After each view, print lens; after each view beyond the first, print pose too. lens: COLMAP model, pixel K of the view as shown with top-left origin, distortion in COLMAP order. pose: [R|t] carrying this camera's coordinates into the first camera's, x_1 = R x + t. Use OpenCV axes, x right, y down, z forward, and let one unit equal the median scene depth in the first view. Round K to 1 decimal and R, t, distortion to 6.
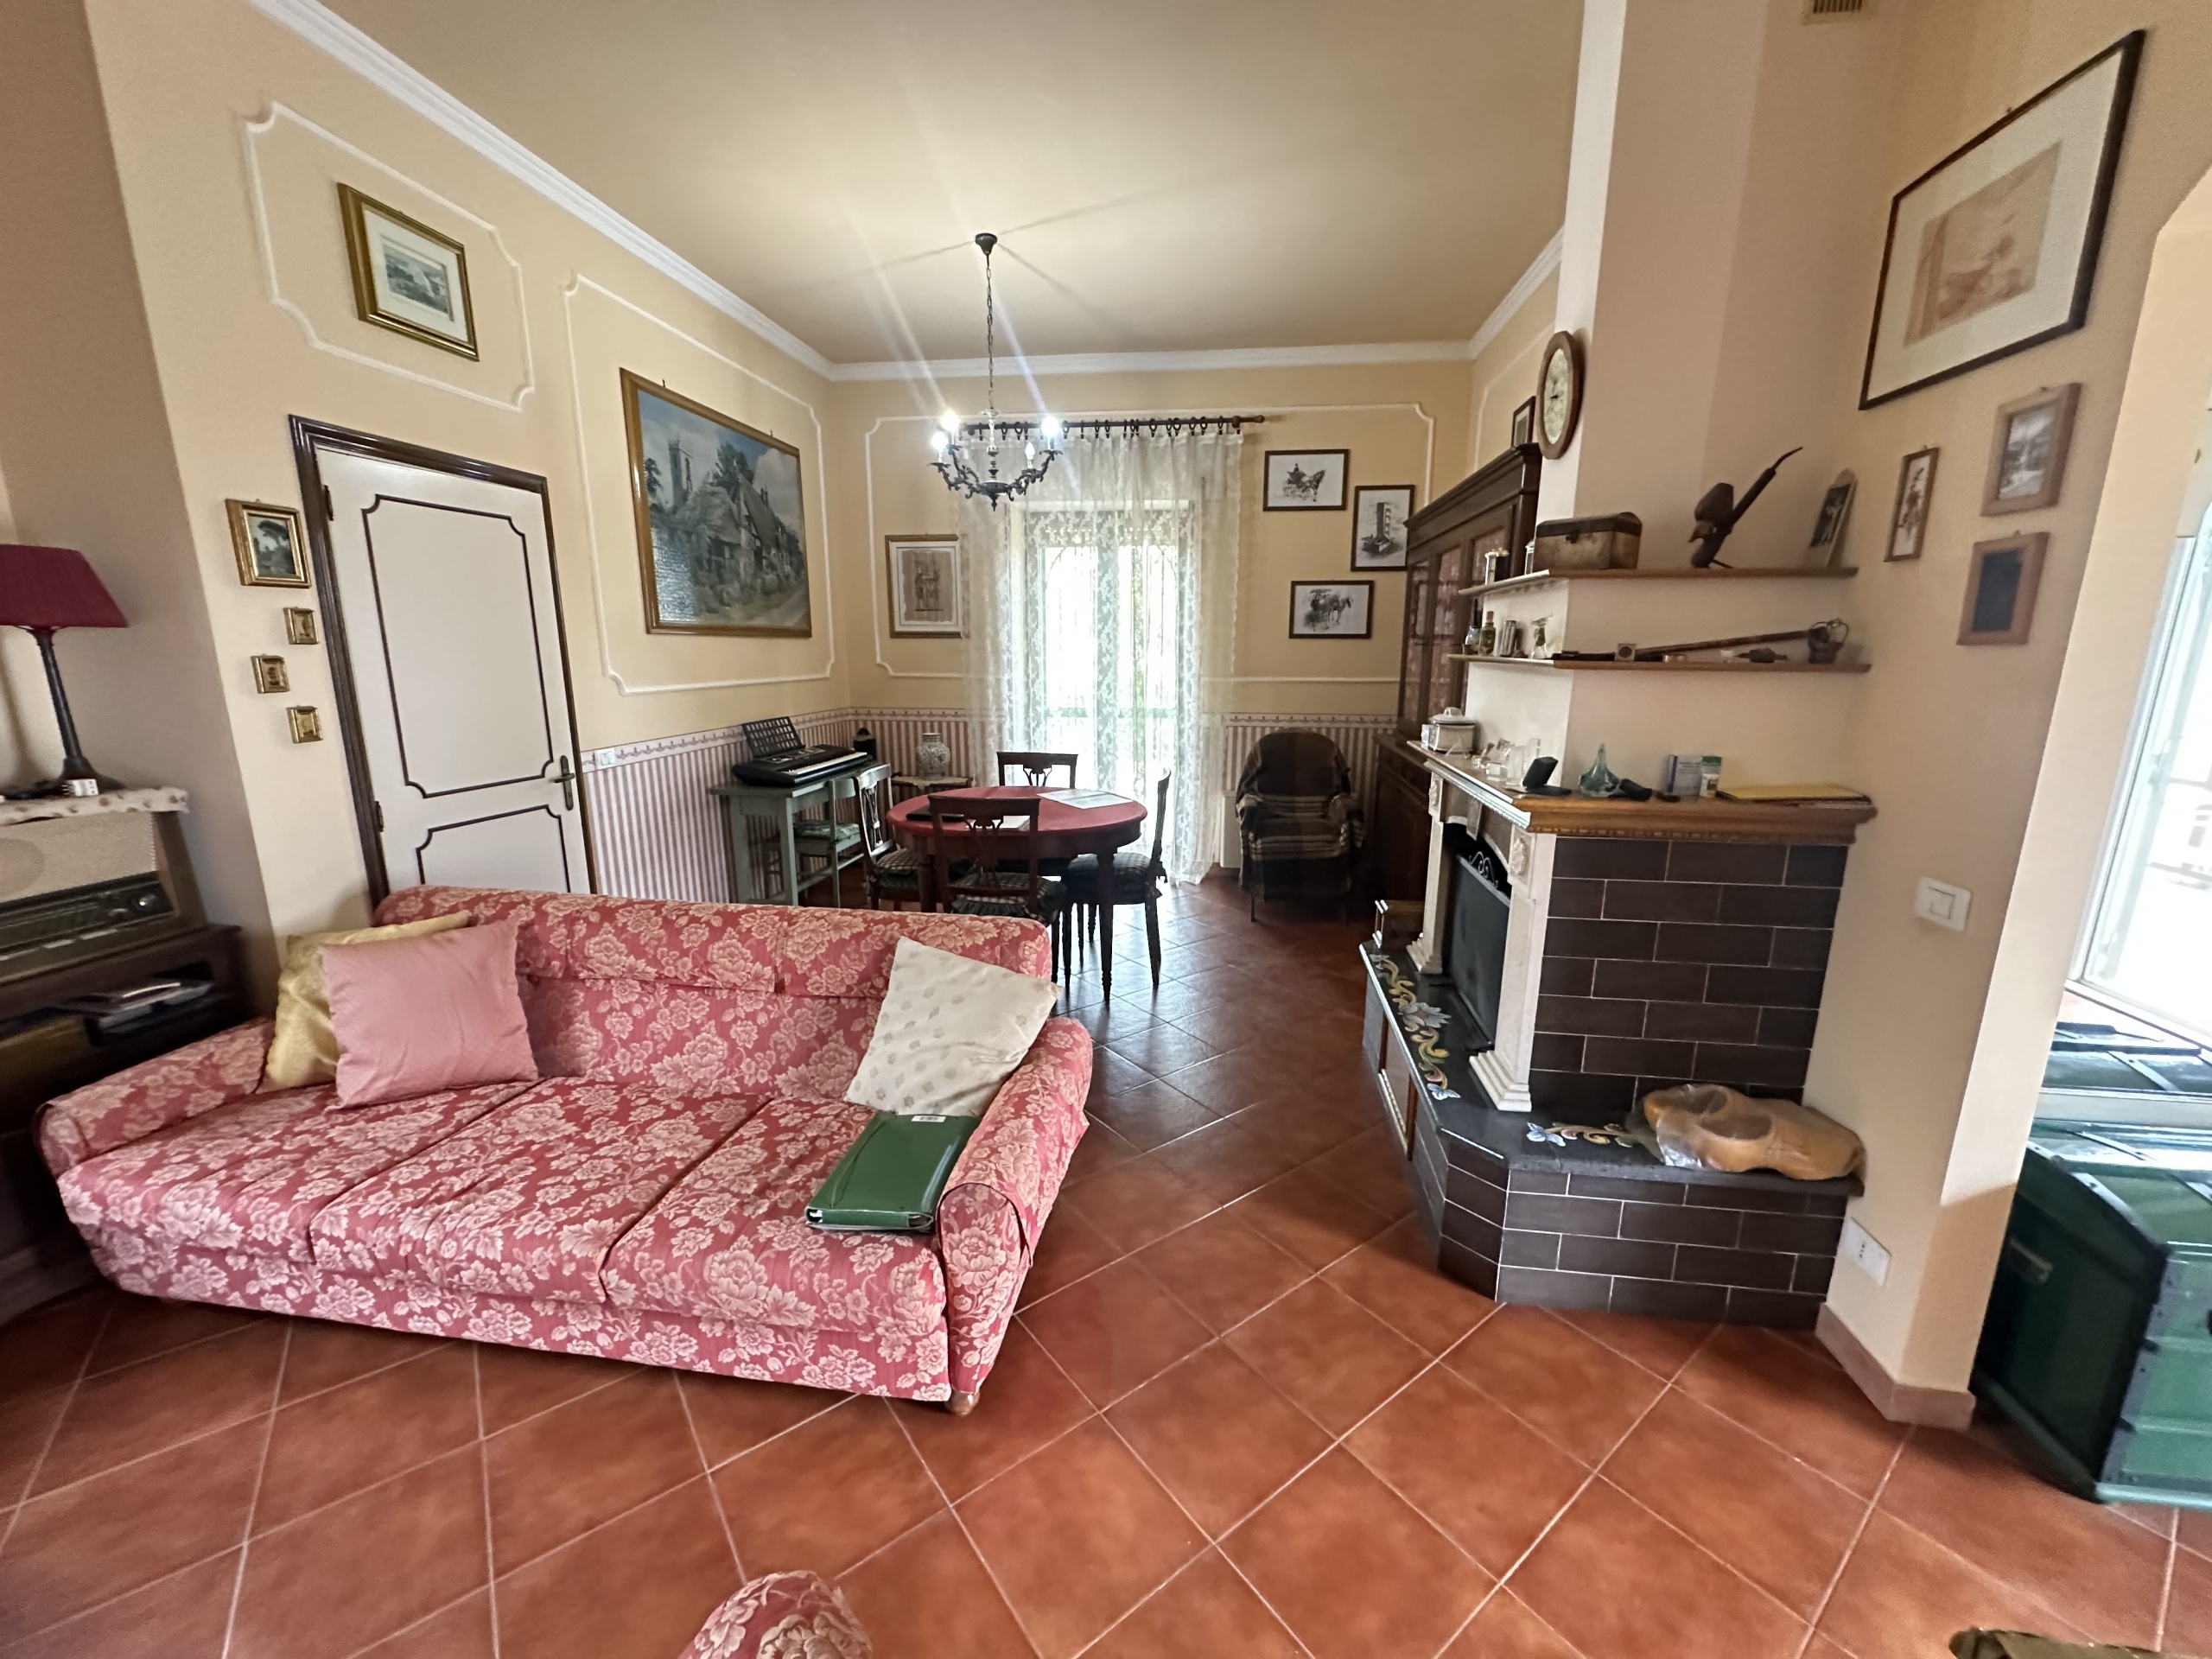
lens RADIAL K [[878.8, 0, 1106.9], [0, 878.8, 831.3], [0, 0, 1]] dist [-0.001653, 0.000086]
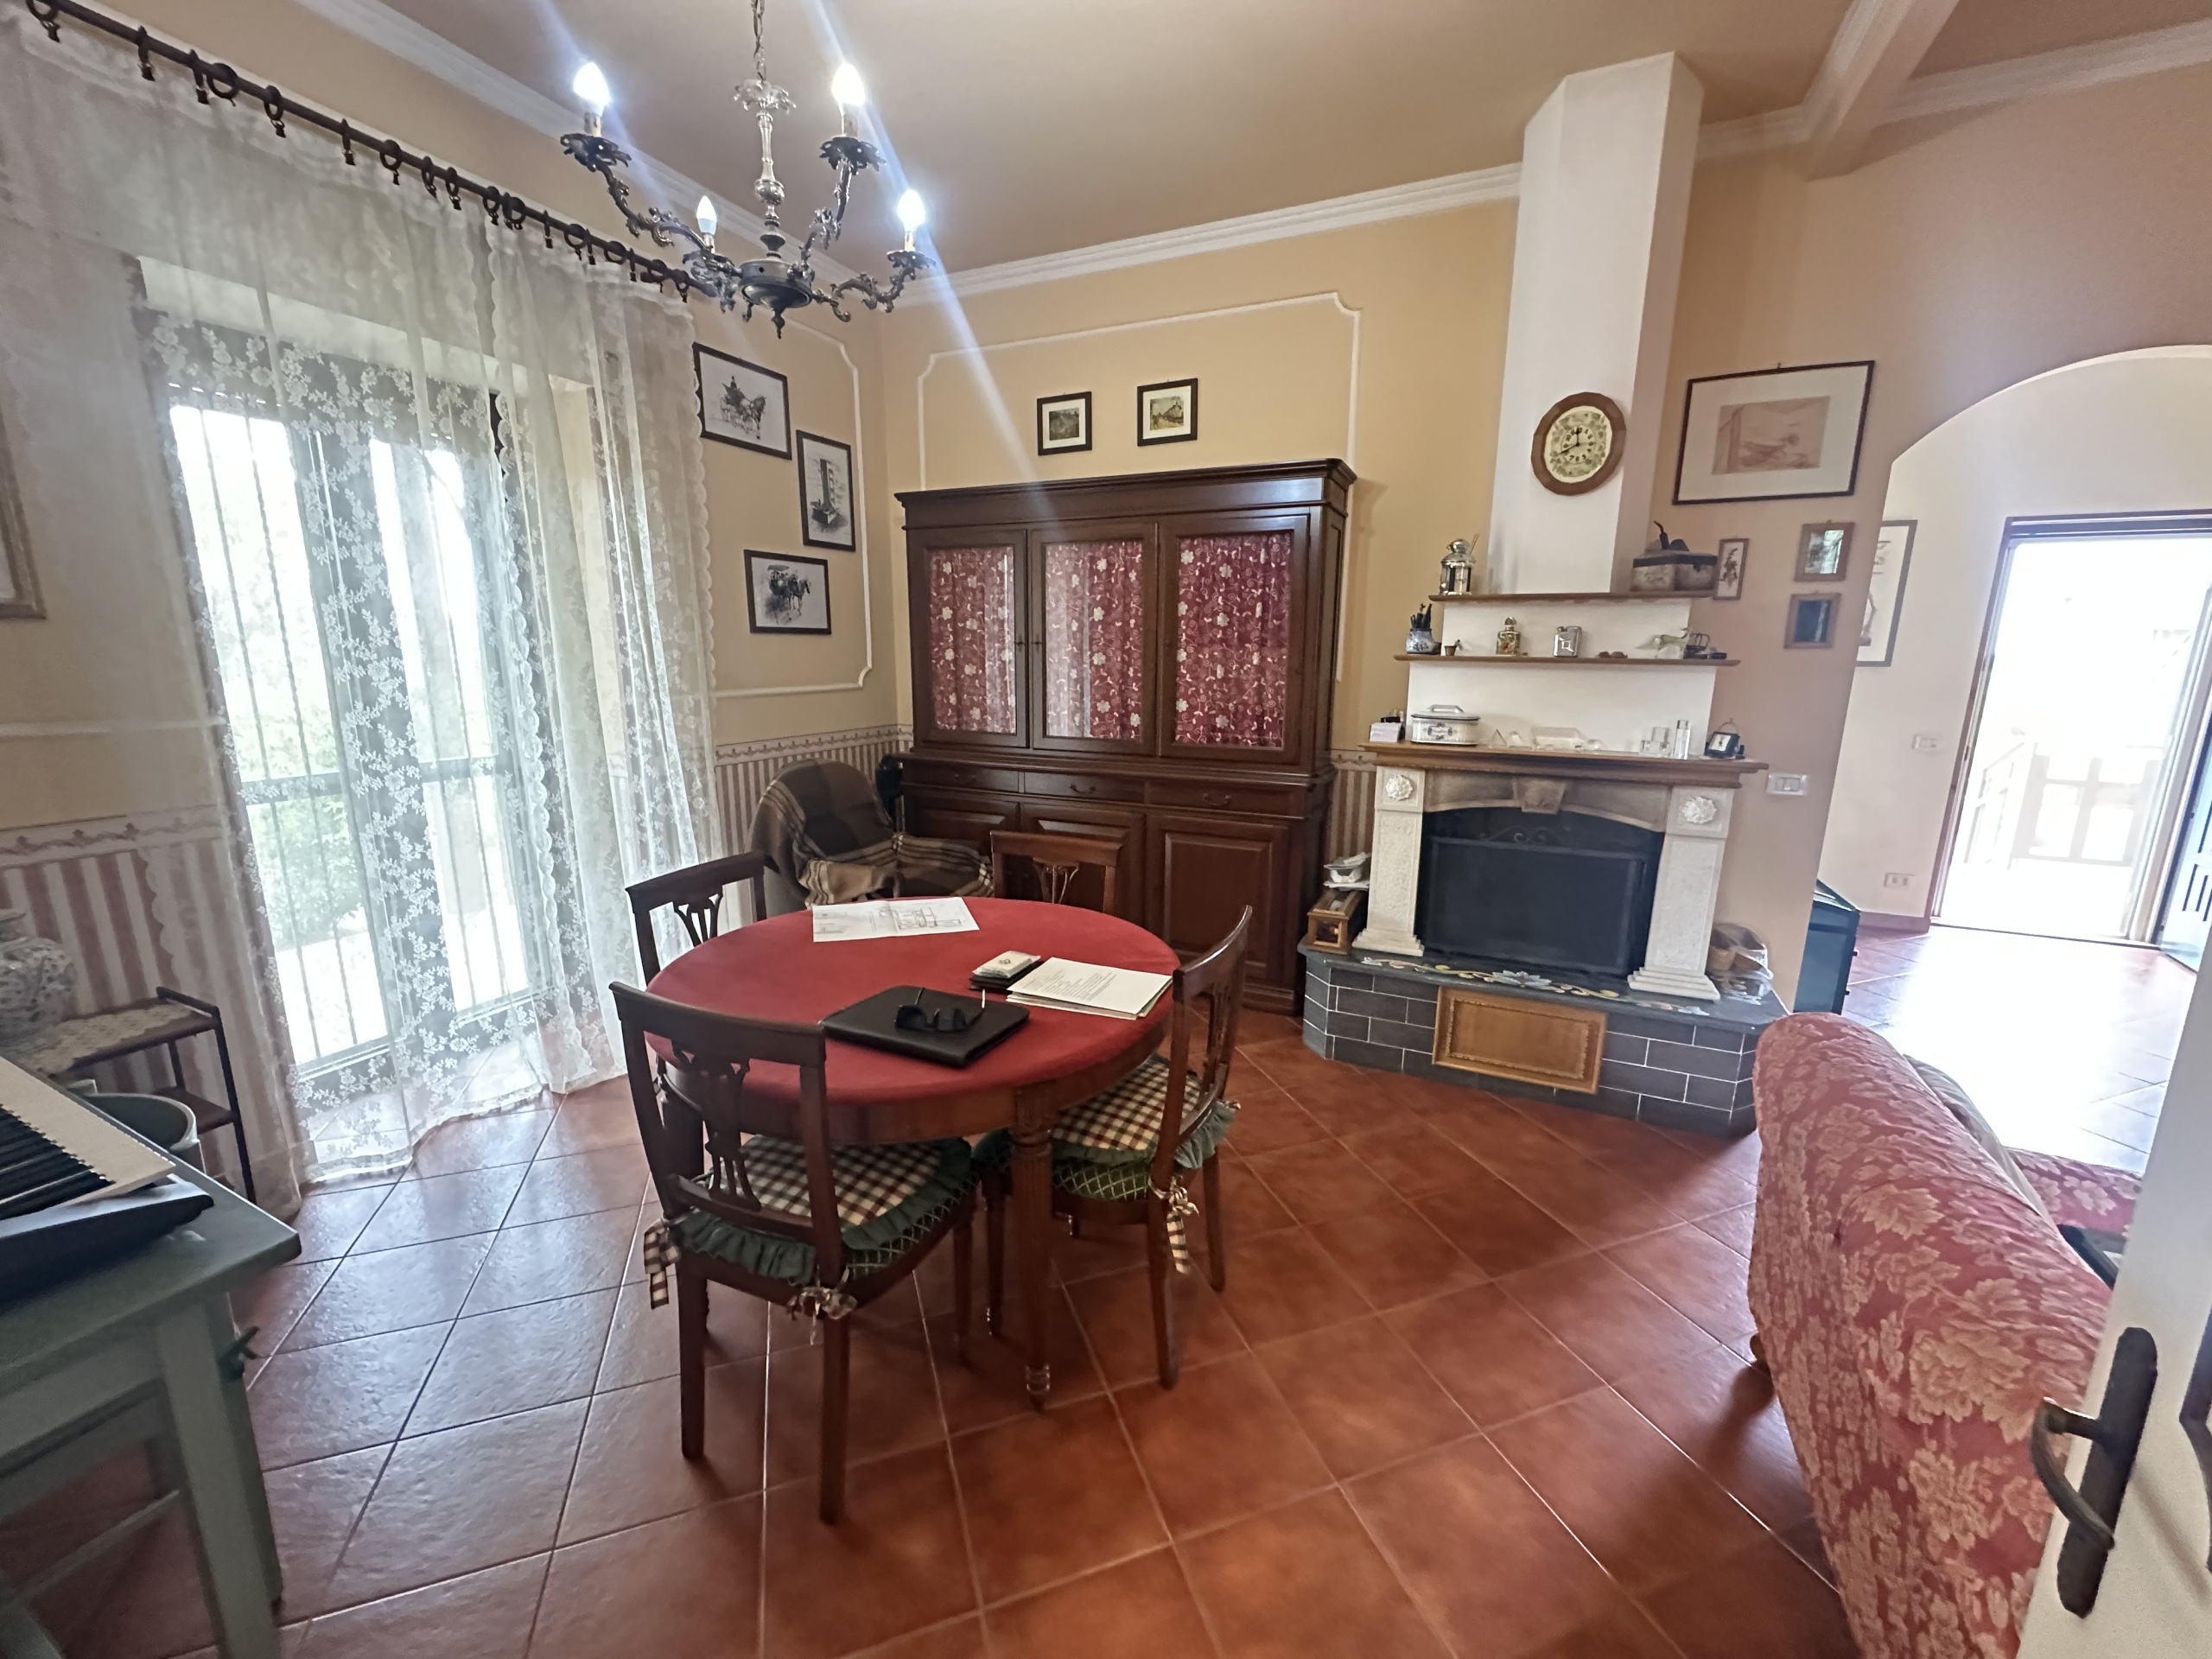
lens RADIAL K [[878.8, 0, 1107.9], [0, 878.8, 831.0], [0, 0, 1]] dist [-0.001653, 0.000086]
pose [[0.297184, -0.198132, 0.934037, -0.862738], [0.193347, 0.970455, 0.144340, -0.254621], [-0.935040, 0.137698, 0.326711, 1.189814]]
